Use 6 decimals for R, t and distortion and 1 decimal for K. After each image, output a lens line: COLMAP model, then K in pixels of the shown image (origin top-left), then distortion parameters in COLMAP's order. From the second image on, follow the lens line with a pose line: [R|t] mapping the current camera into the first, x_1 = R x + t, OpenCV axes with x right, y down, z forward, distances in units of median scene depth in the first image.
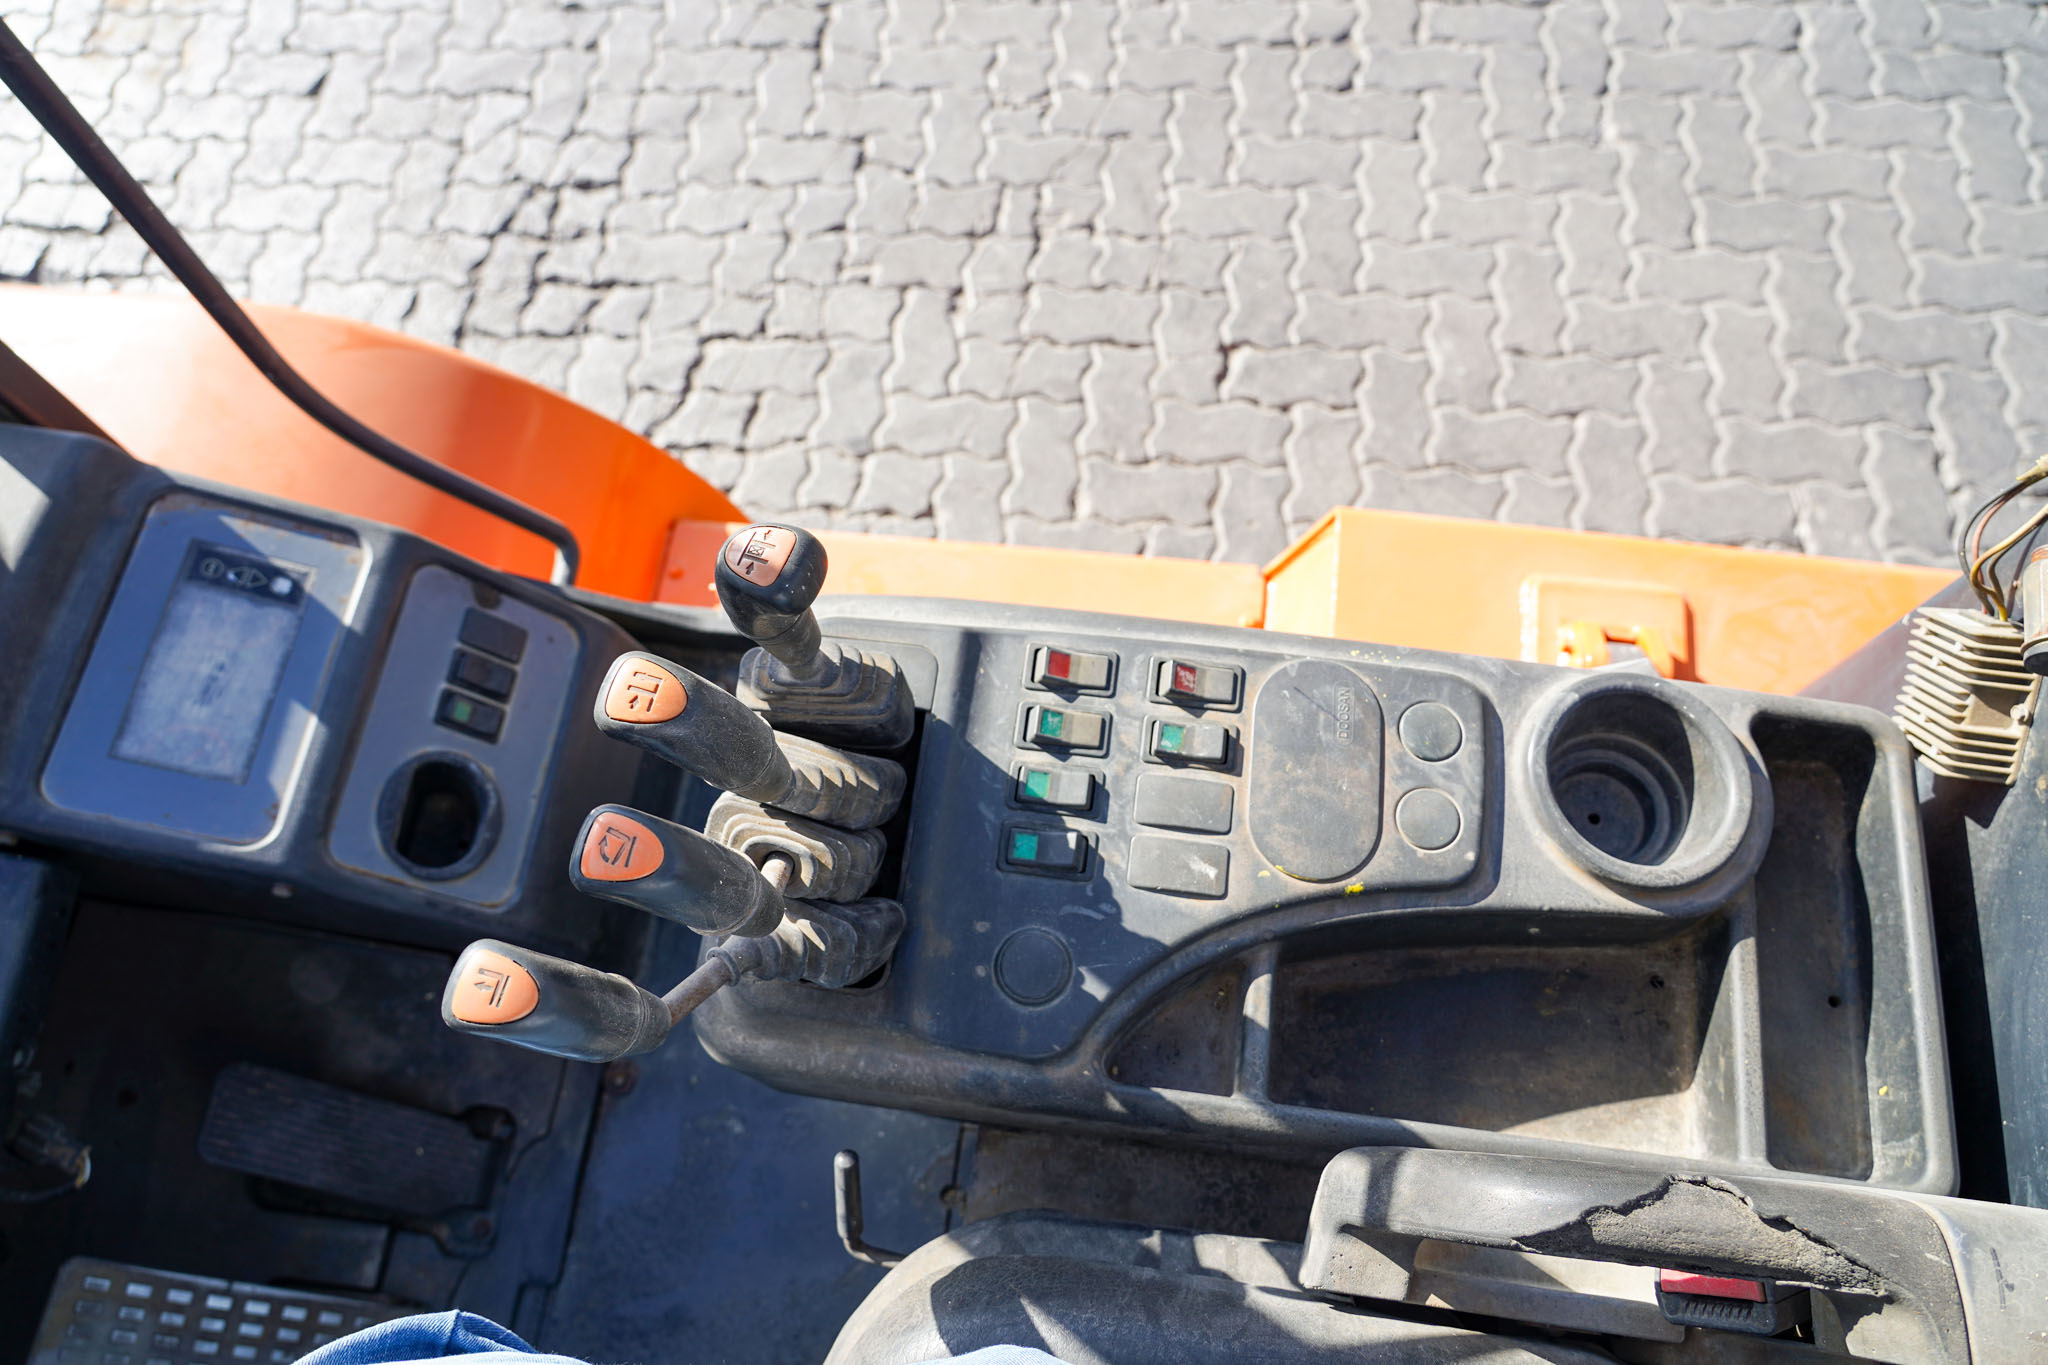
lens RADIAL K [[1381.0, 0, 1023.8], [0, 1381.0, 670.1], [0, 0, 1]] dist [-0.033183, 0.023126]
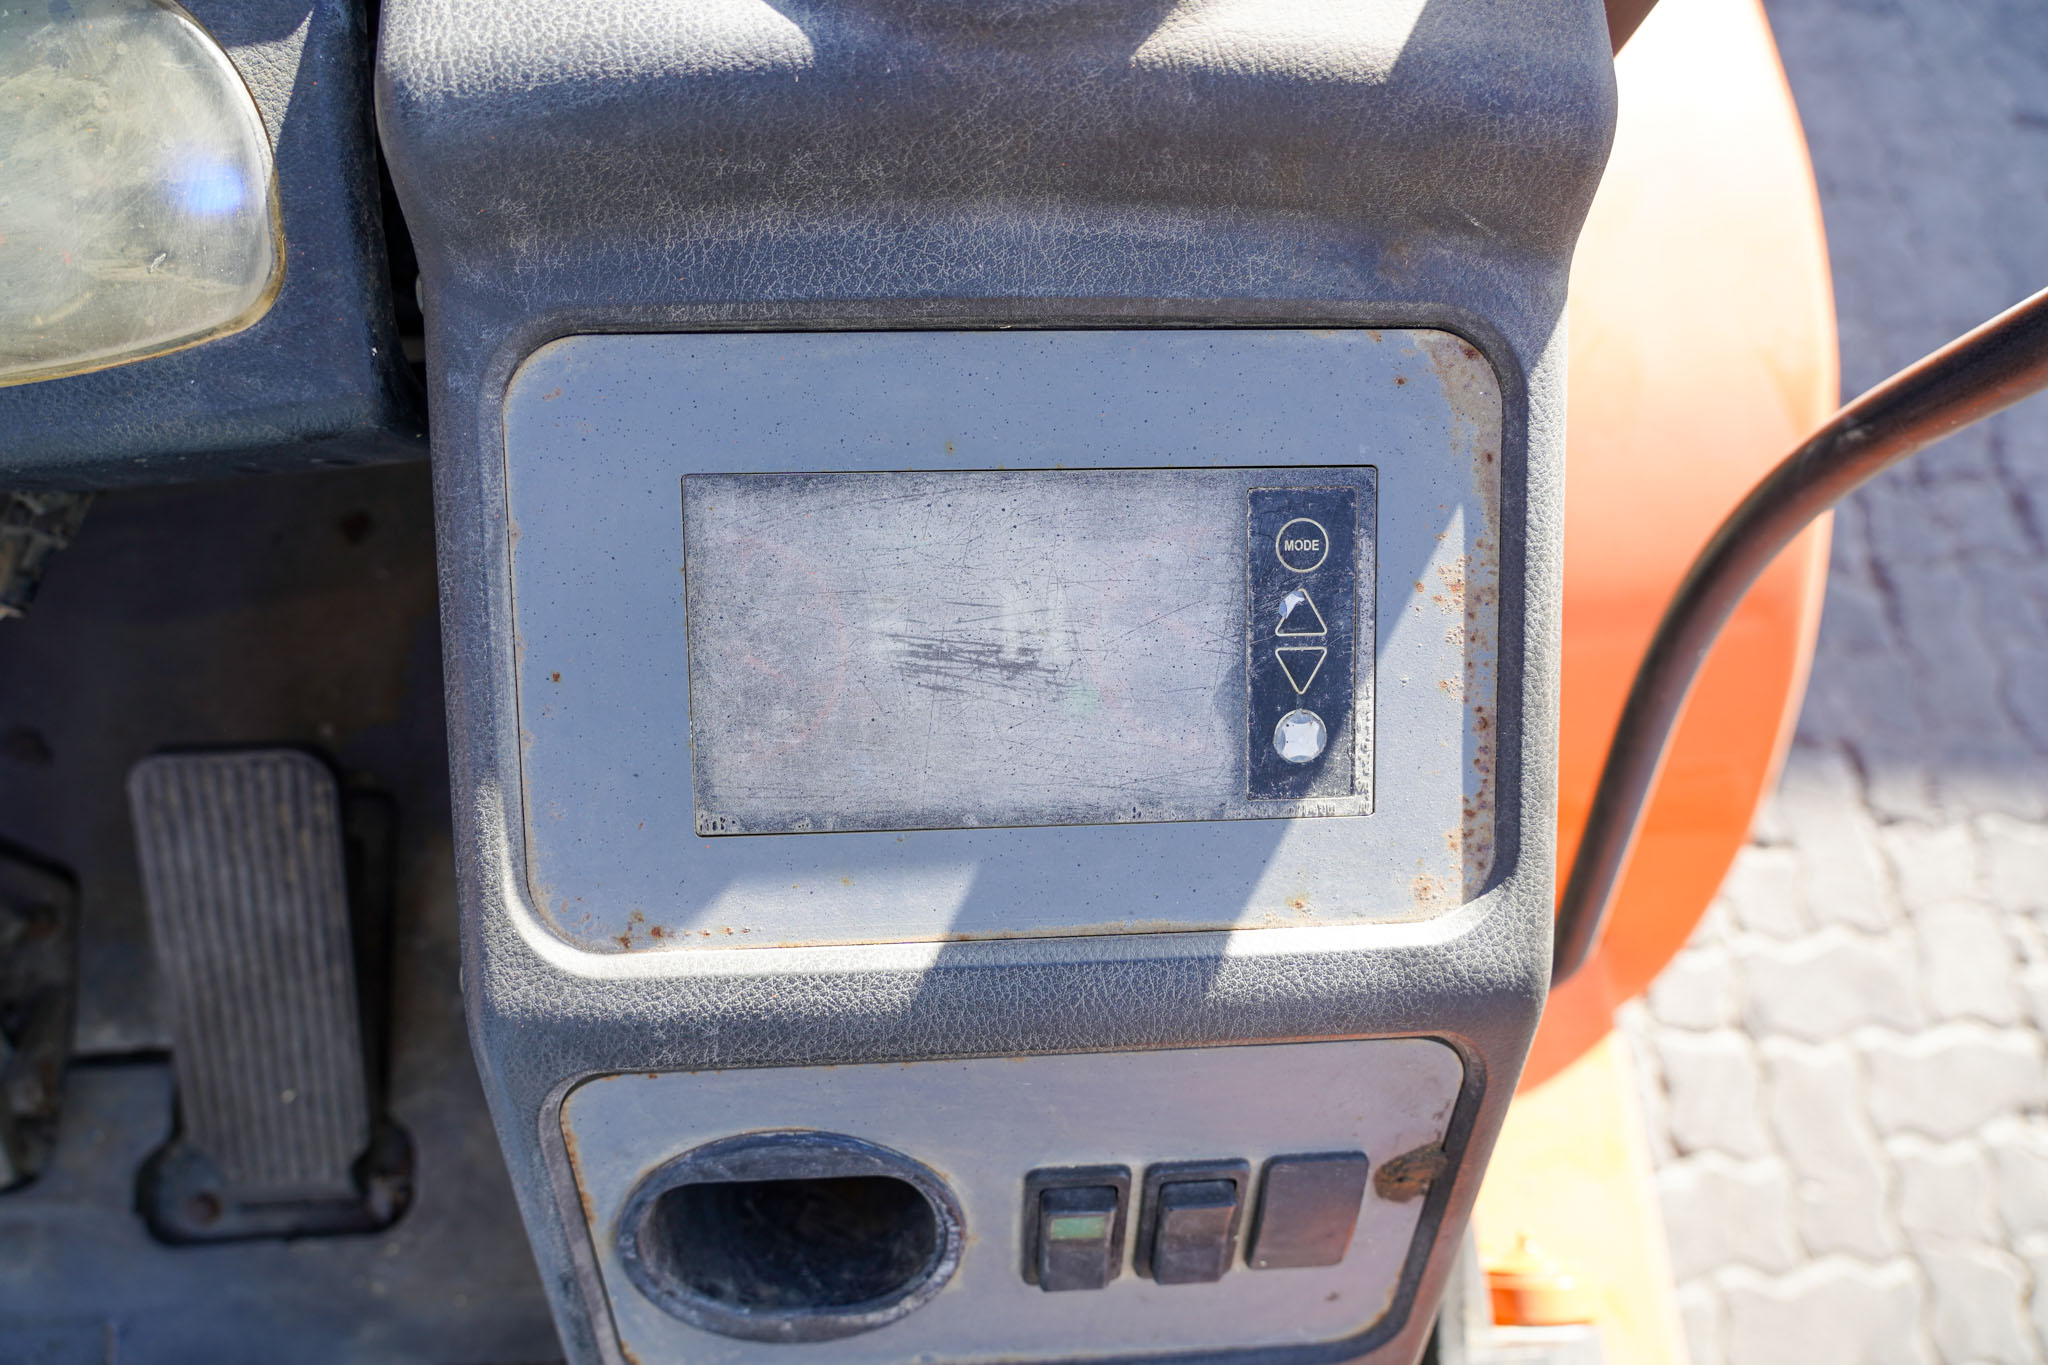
lens RADIAL K [[1379.6, 0, 1030.5], [0, 1379.6, 674.3], [0, 0, 1]] dist [-0.028819, 0.021062]
pose [[0.183013, 0.954673, -0.234745, -0.486708], [-0.940893, 0.239309, 0.239690, -0.084067], [0.285002, 0.177003, 0.942042, 0.655154]]
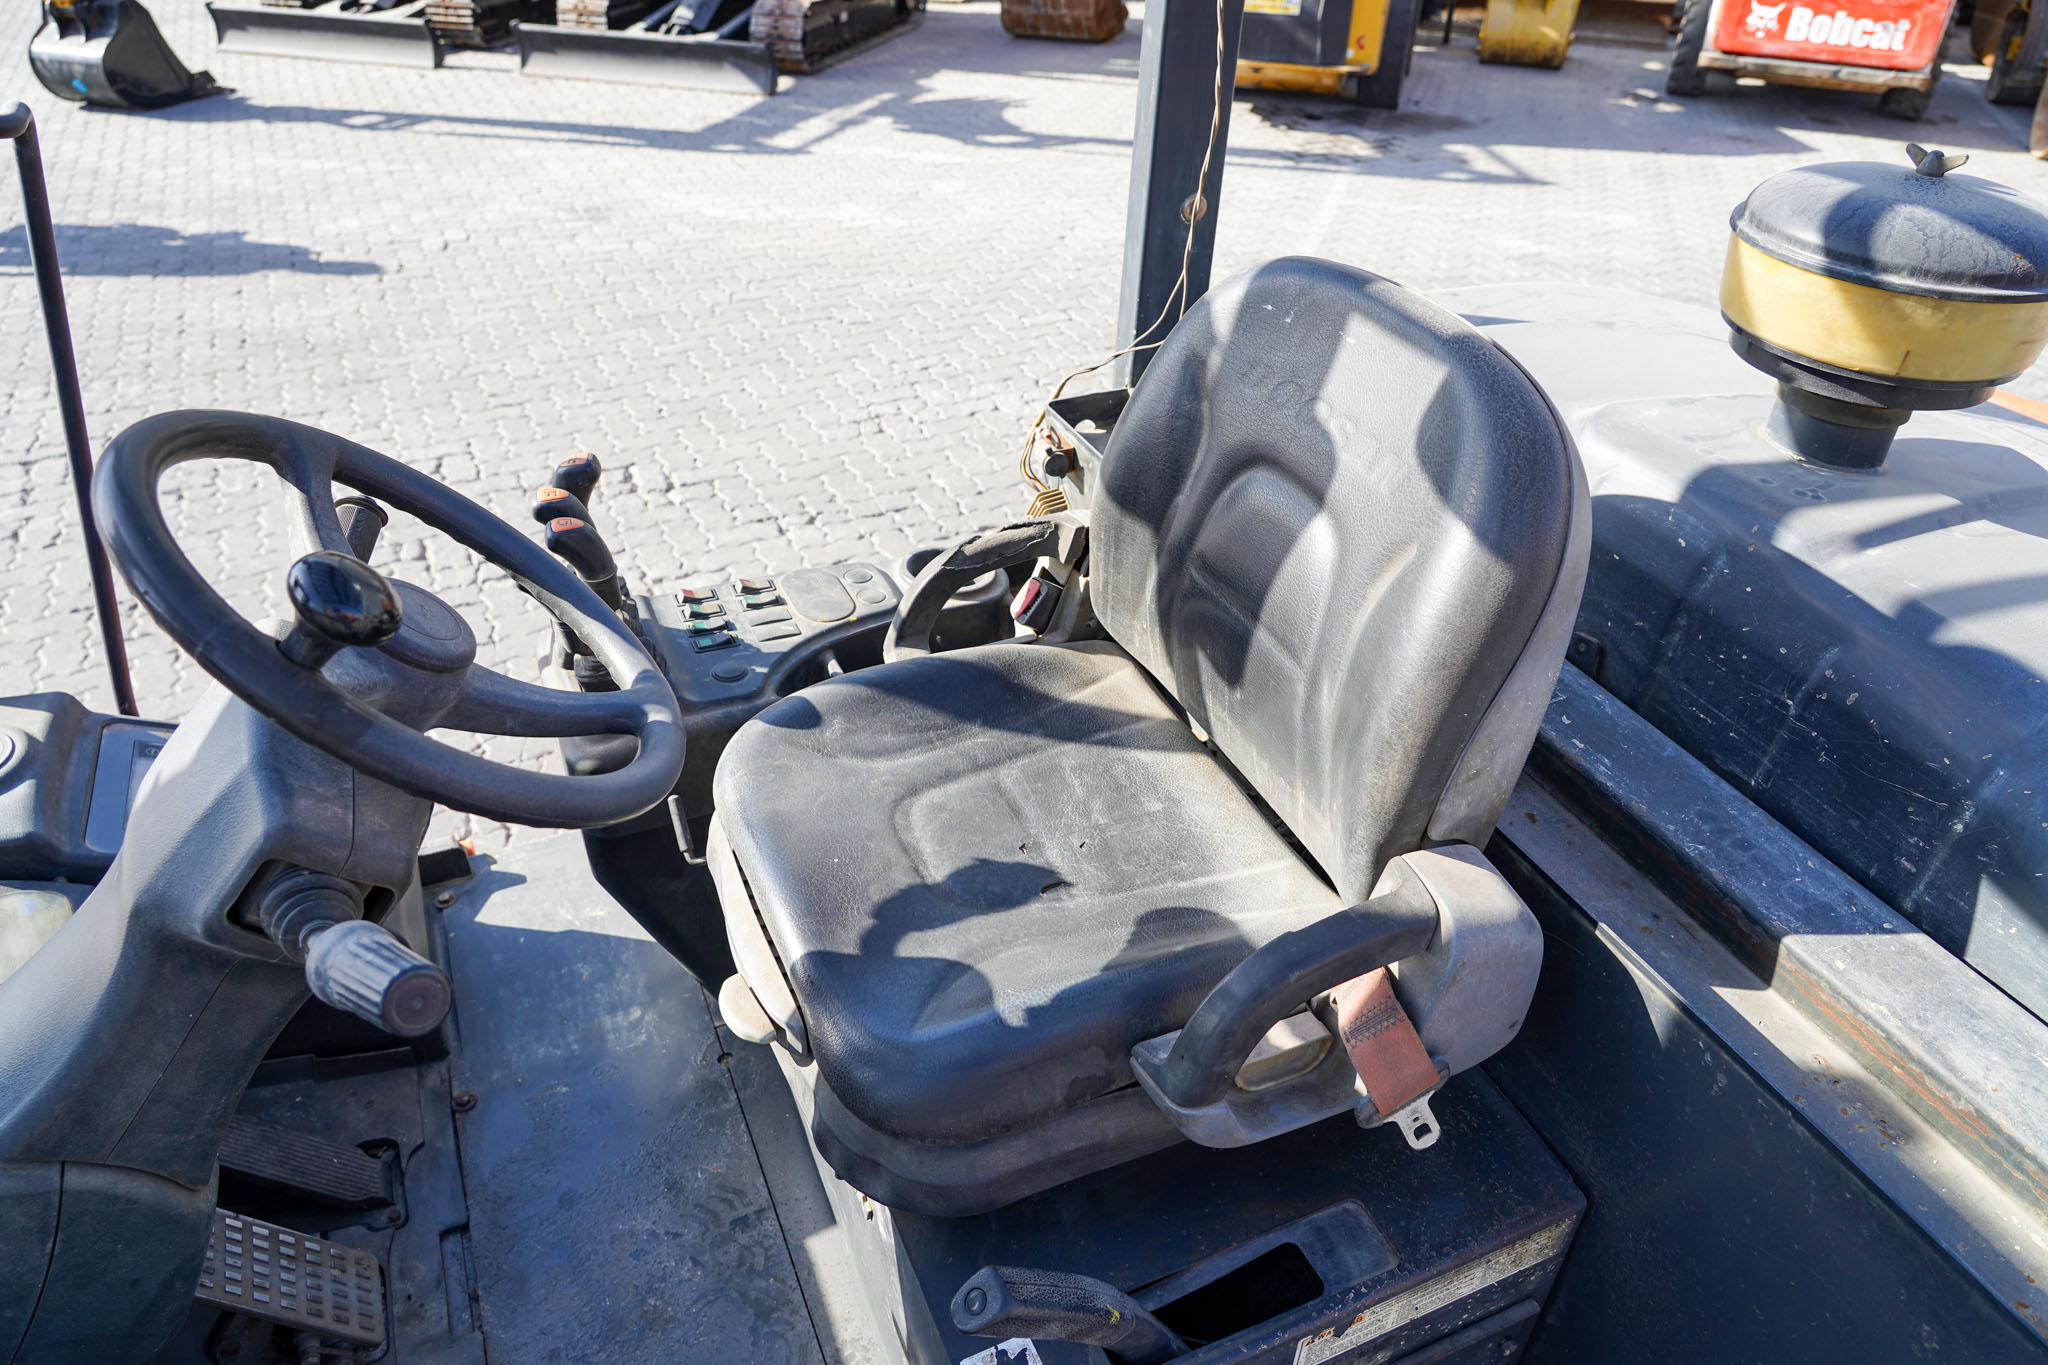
lens RADIAL K [[1381.0, 0, 1023.8], [0, 1381.0, 670.1], [0, 0, 1]] dist [-0.033183, 0.023126]
pose [[0.845562, -0.225748, 0.483800, -0.474295], [0.459138, 0.769907, -0.443210, 1.015685], [-0.272427, 0.596893, 0.754654, -0.541001]]
